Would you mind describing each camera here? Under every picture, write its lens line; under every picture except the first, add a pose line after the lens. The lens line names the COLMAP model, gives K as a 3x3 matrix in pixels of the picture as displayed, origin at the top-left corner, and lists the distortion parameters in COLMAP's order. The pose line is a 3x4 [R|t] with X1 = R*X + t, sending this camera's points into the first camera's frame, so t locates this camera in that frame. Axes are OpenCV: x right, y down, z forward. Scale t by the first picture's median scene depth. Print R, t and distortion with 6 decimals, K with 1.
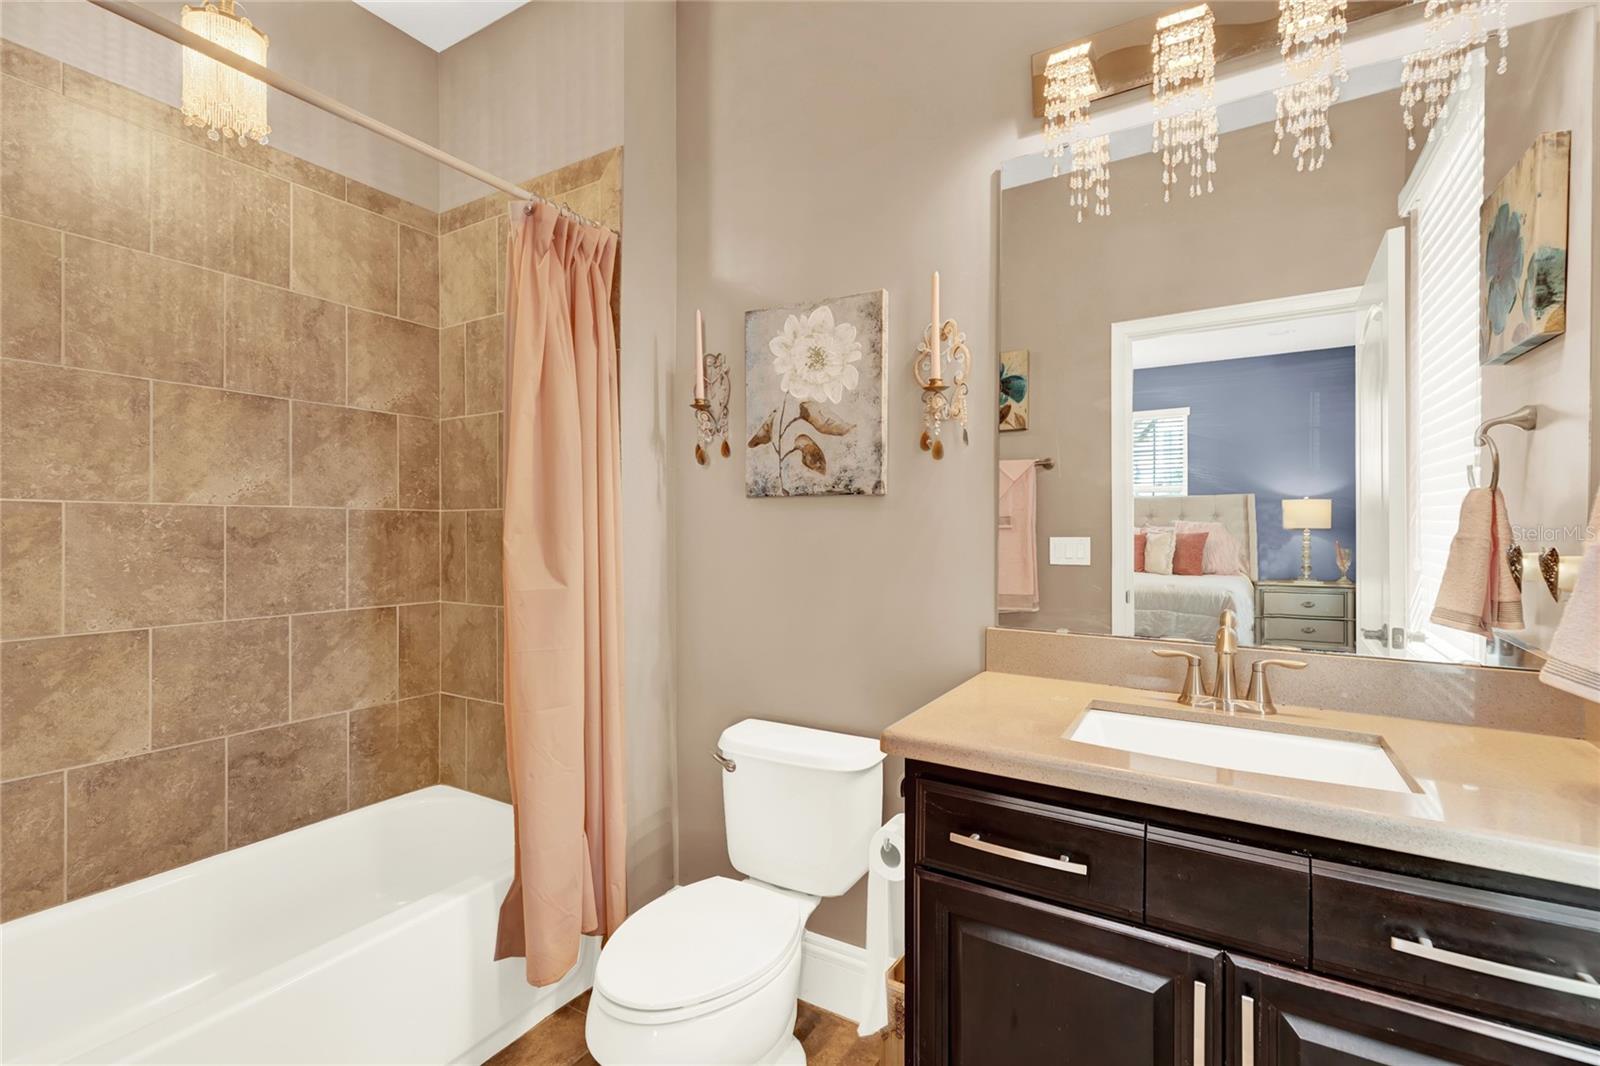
lens RADIAL K [[717.1, 0, 794.2], [0, 717.1, 531.7], [0, 0, 1]] dist [0.000158, -0.000164]
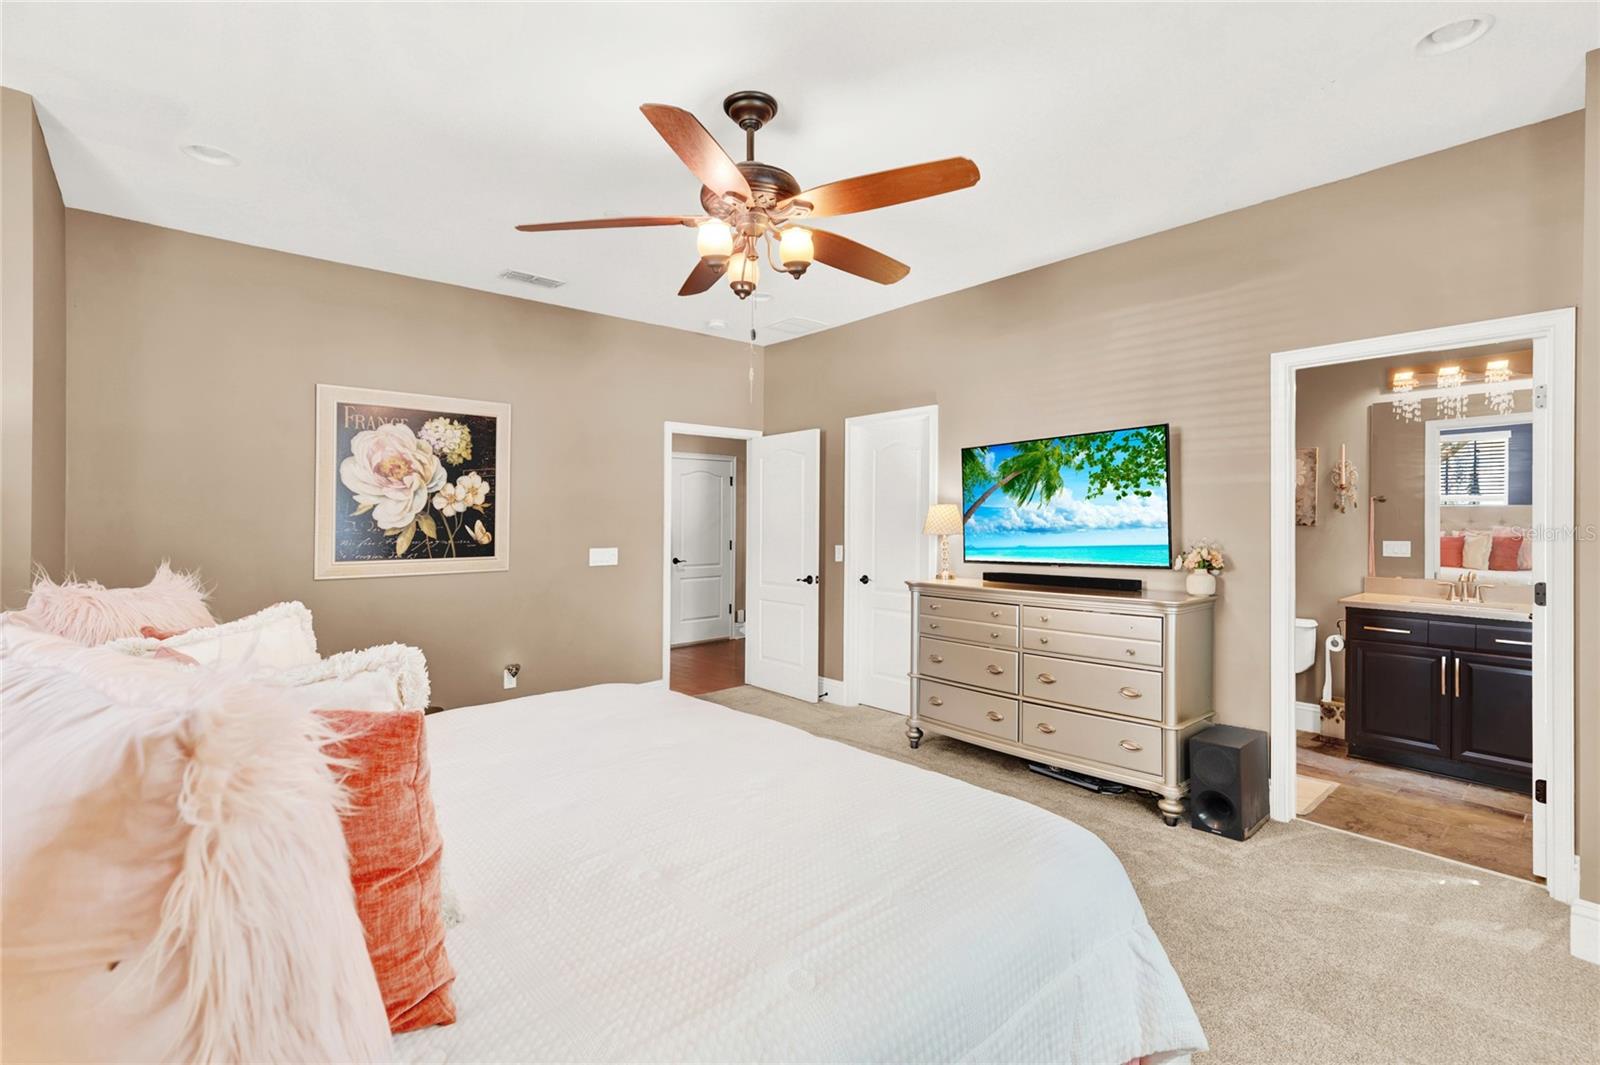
lens RADIAL K [[741.7, 0, 800.0], [0, 741.7, 532.5], [0, 0, 1]] dist [0.001283, 0.000021]
pose [[0.956908, 0.004568, -0.290356, -0.889416], [-0.002371, 0.999966, 0.007916, -0.044796], [0.290382, -0.006887, 0.956886, -2.129877]]
